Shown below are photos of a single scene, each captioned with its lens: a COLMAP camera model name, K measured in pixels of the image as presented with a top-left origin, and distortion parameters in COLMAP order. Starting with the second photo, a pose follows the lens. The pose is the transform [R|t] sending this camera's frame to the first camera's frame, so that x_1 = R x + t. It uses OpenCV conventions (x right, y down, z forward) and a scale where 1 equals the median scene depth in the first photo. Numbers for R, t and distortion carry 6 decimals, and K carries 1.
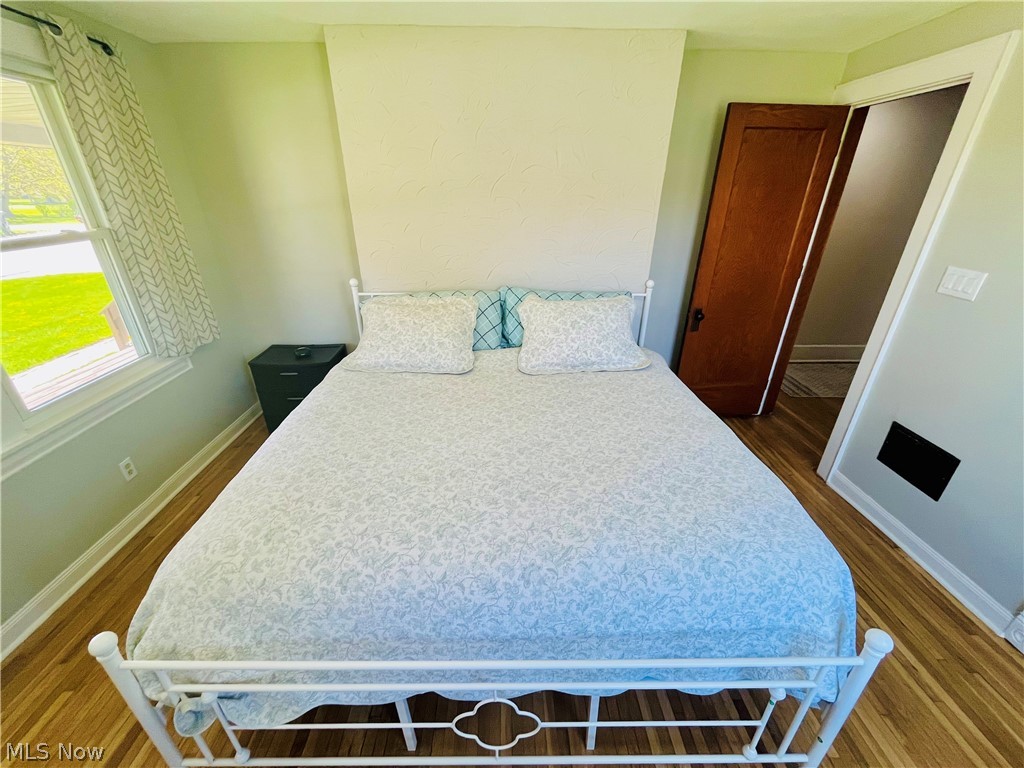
lens RADIAL K [[414.0, 0, 507.2], [0, 414.0, 384.9], [0, 0, 1]] dist [-0.005560, 0.001018]
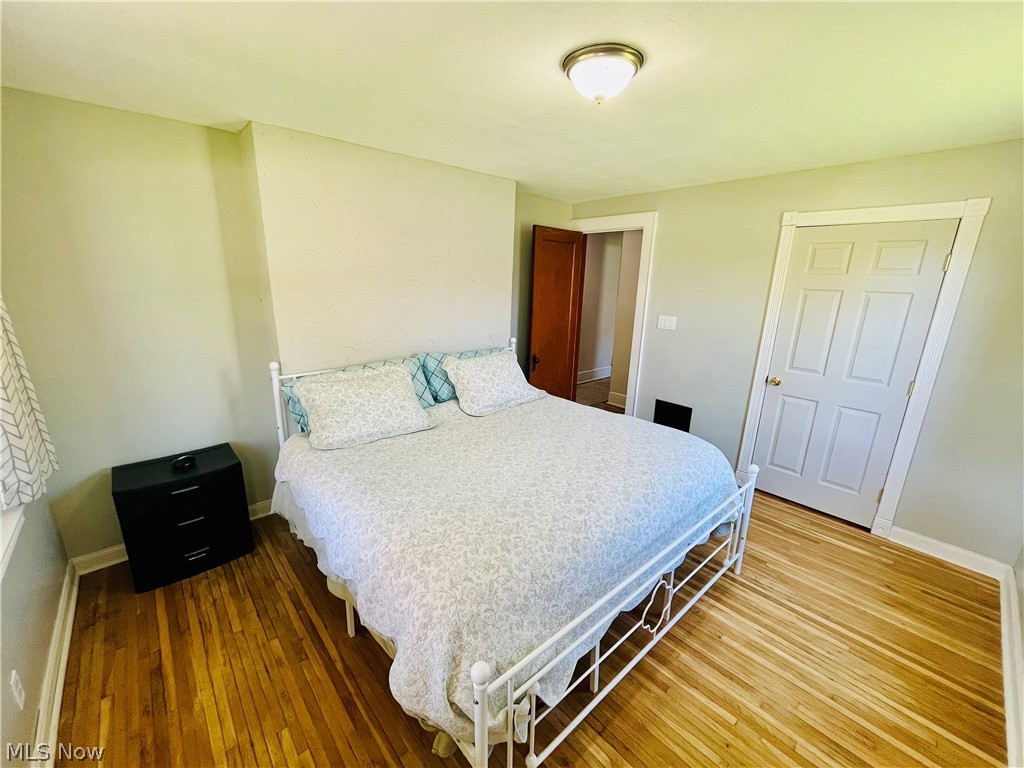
lens RADIAL K [[414.0, 0, 517.5], [0, 414.0, 379.3], [0, 0, 1]] dist [-0.005560, 0.001018]
pose [[0.752926, -0.145815, 0.641748, -0.580209], [0.261923, 0.960981, -0.088949, 0.005670], [-0.603738, 0.235061, 0.761740, -0.023755]]
